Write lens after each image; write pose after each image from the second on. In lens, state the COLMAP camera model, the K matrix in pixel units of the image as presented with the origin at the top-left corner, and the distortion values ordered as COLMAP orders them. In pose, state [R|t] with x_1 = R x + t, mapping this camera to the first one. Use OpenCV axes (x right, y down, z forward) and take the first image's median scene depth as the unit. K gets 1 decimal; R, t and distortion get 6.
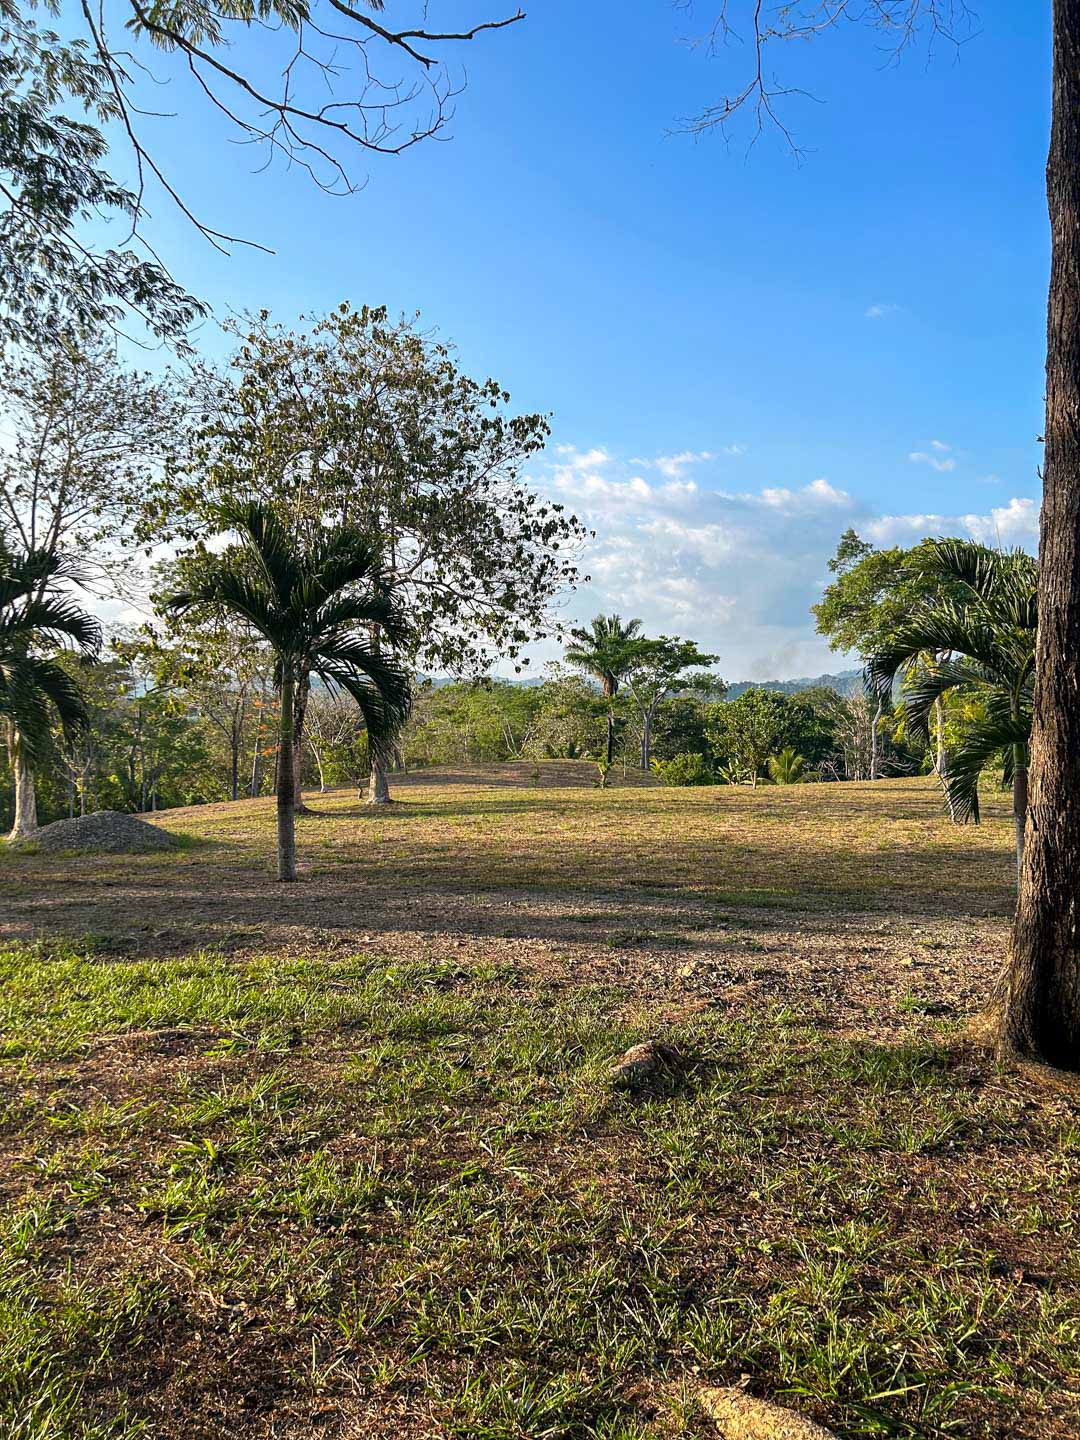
lens RADIAL K [[1091.7, 0, 540.0], [0, 1091.7, 720.0], [0, 0, 1]] dist [0.000392, 0.000033]
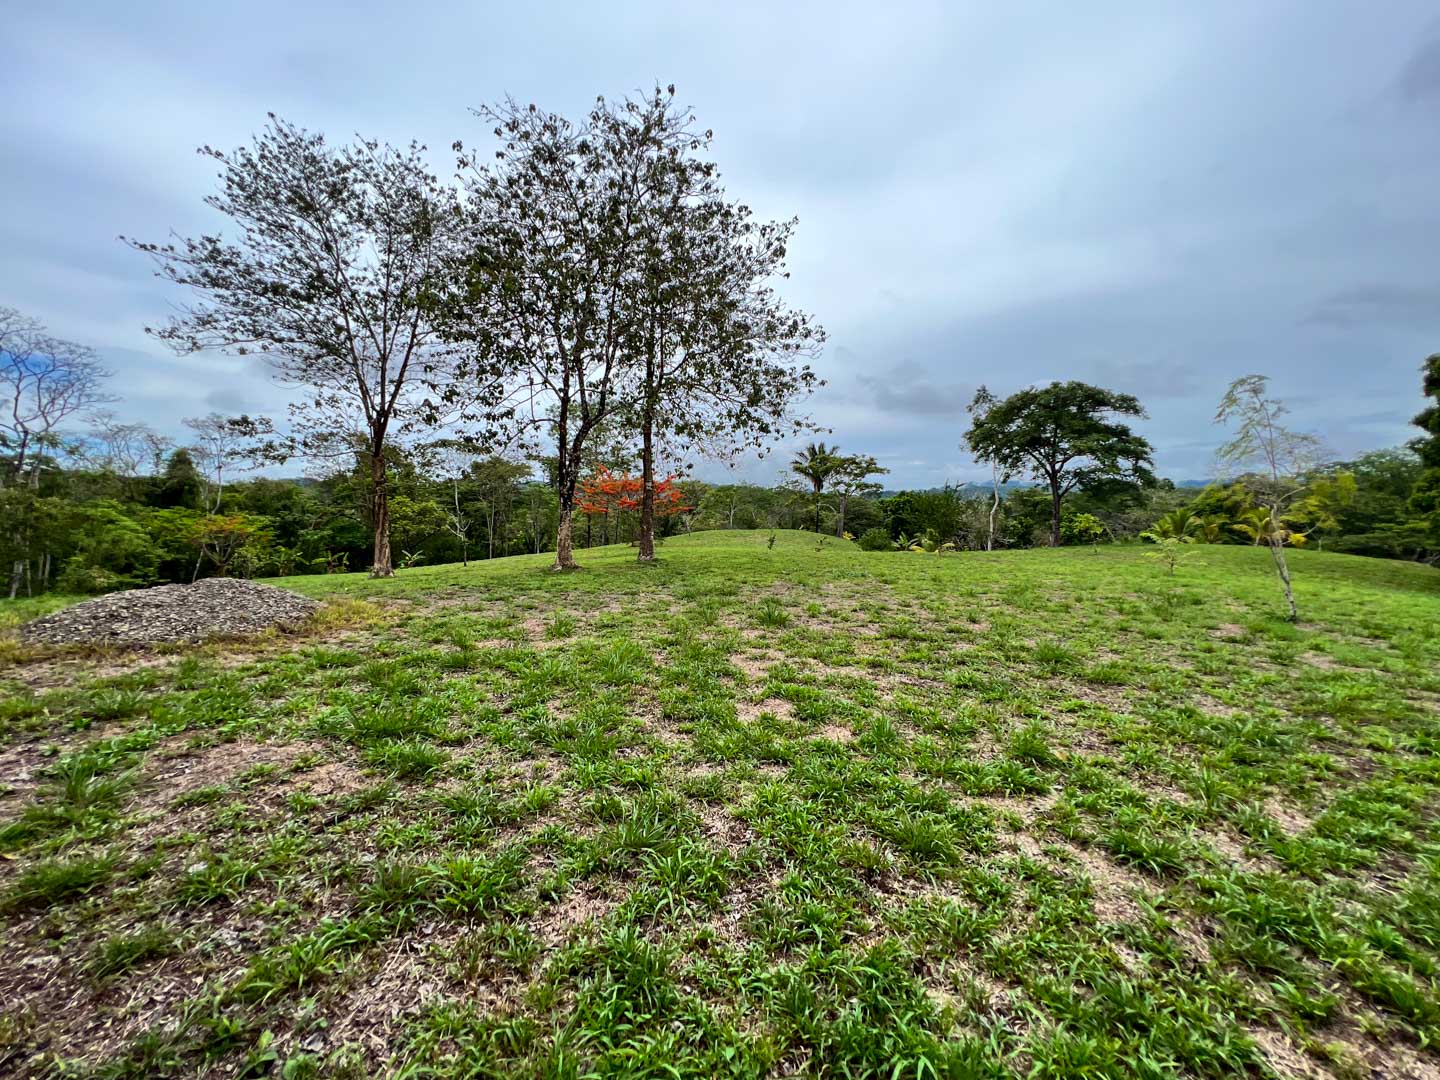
lens RADIAL K [[584.8, 0, 720.0], [0, 584.8, 540.0], [0, 0, 1]] dist [-0.000273, 0.000241]
pose [[0.995675, 0.030074, -0.087906, -0.002499], [-0.025343, 0.998195, 0.054450, 0.004899], [0.089385, -0.051987, 0.994640, 0.141626]]
